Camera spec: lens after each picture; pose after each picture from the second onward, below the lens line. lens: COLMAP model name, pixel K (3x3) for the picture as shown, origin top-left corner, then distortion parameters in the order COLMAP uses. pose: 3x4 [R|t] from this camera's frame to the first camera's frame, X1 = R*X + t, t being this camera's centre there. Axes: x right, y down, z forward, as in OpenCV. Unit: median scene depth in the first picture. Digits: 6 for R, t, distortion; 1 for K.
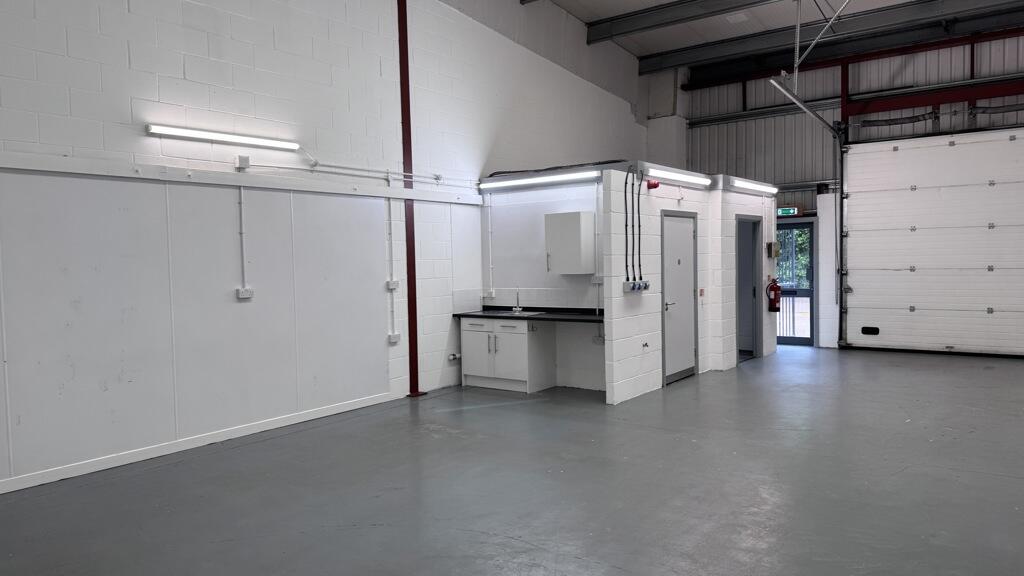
lens RADIAL K [[712.3, 0, 512.0], [0, 712.3, 288.0], [0, 0, 1]] dist [0.129357, -0.179808]
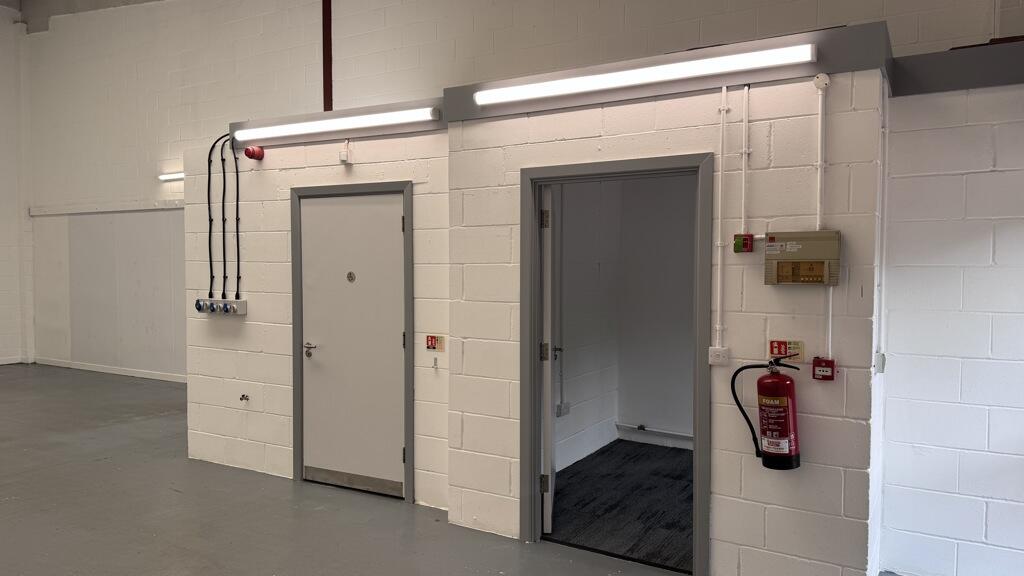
lens RADIAL K [[728.0, 0, 512.0], [0, 728.0, 288.0], [0, 0, 1]] dist [0.133223, -0.197145]
pose [[0.103378, 0.053481, -0.993203, 0.792039], [-0.047985, 0.997659, 0.048726, -0.059925], [0.993484, 0.042622, 0.105702, 1.040034]]
